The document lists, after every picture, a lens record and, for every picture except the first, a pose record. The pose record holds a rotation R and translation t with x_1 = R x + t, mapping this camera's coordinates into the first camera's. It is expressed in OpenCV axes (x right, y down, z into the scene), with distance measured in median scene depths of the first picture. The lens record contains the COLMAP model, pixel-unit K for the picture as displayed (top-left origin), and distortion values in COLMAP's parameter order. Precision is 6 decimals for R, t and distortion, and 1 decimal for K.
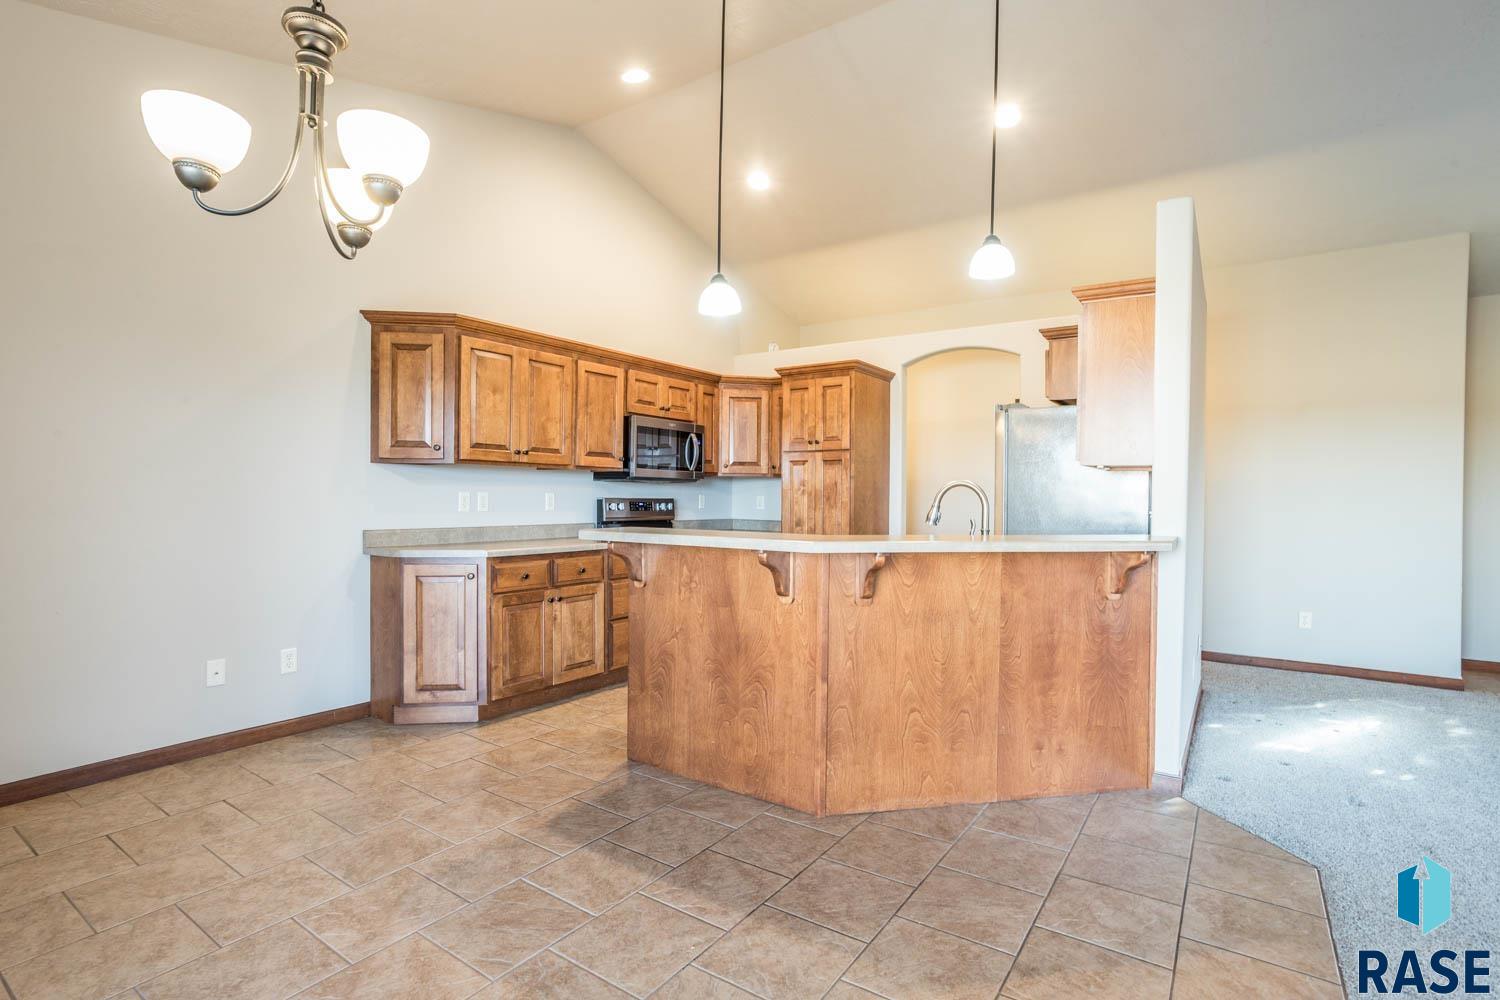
lens RADIAL K [[721.0, 0, 750.0], [0, 721.0, 500.0], [0, 0, 1]] dist [-0.063086, 0.039611]
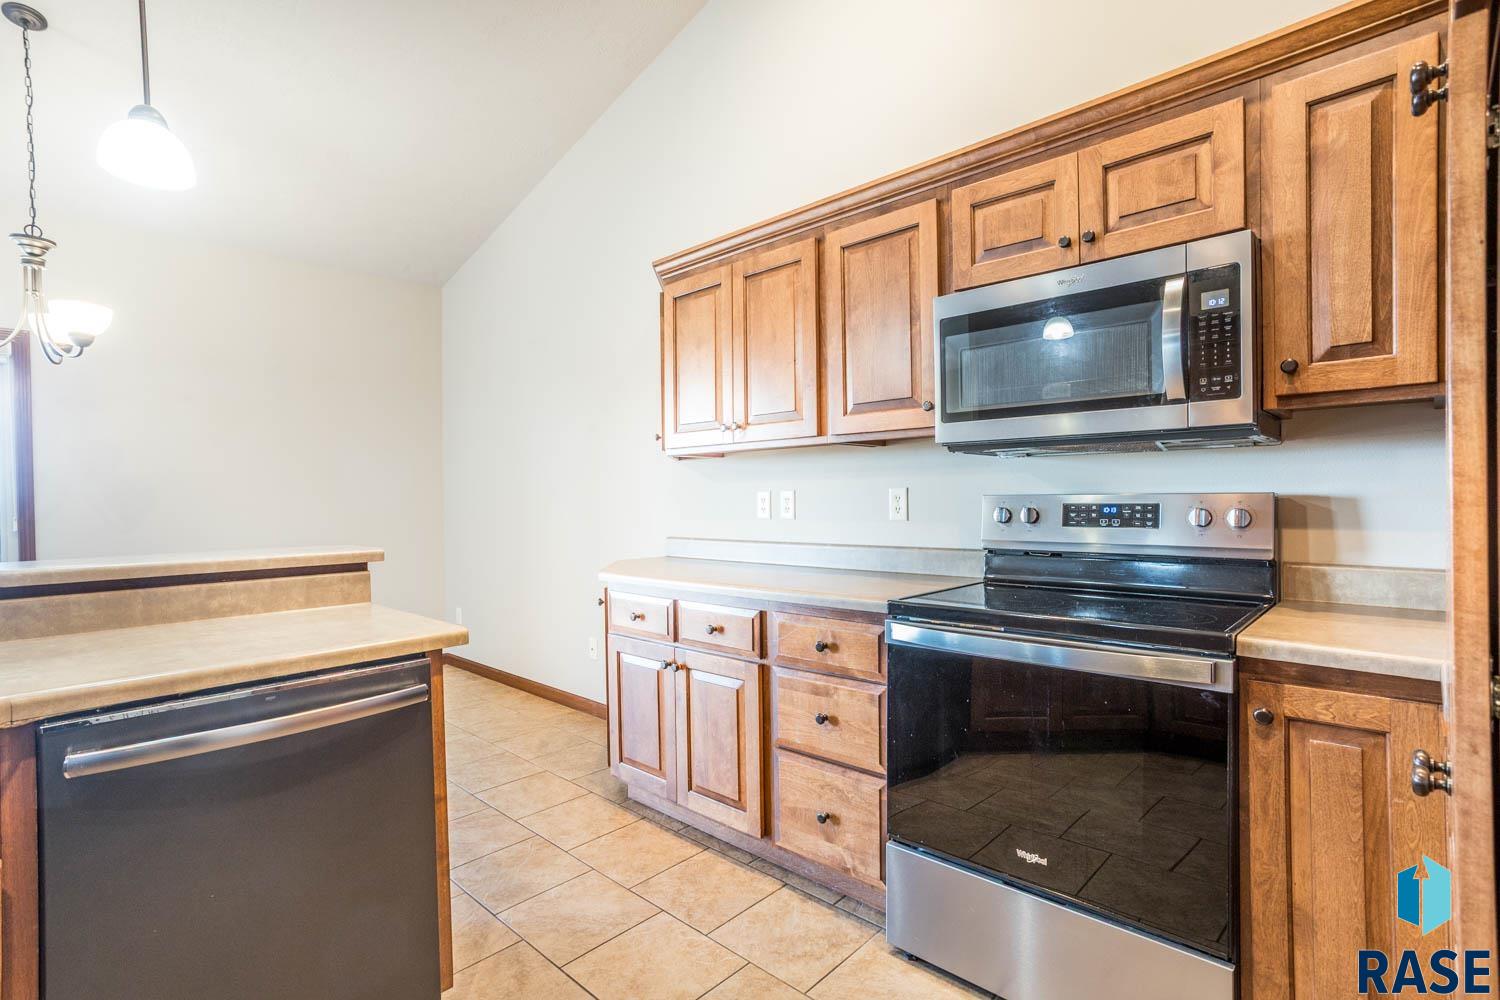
lens RADIAL K [[721.0, 0, 750.0], [0, 721.0, 500.0], [0, 0, 1]] dist [-0.063086, 0.039611]
pose [[-0.155984, 0.000080, -0.987760, 0.363773], [0.013039, 0.999913, -0.001978, -0.001318], [0.987674, -0.013188, -0.155971, 1.303459]]
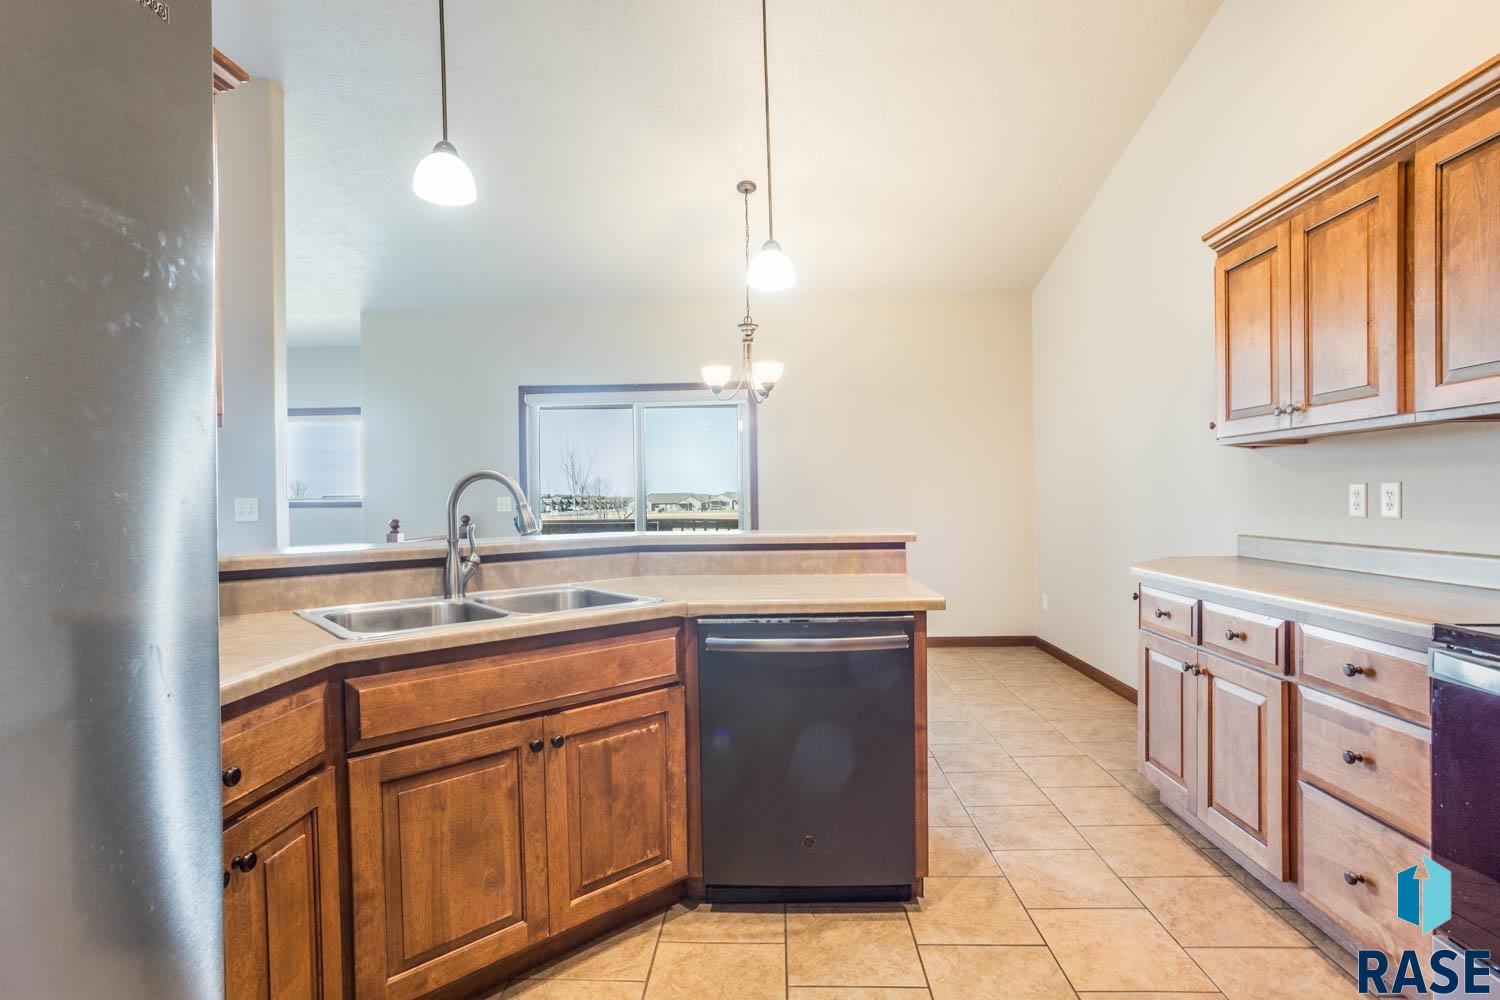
lens RADIAL K [[721.0, 0, 750.0], [0, 721.0, 500.0], [0, 0, 1]] dist [-0.063086, 0.039611]
pose [[-0.843996, 0.006229, -0.536313, 0.377953], [0.006871, 0.999976, 0.000801, -0.001696], [0.536305, -0.003009, -0.844019, 1.444256]]
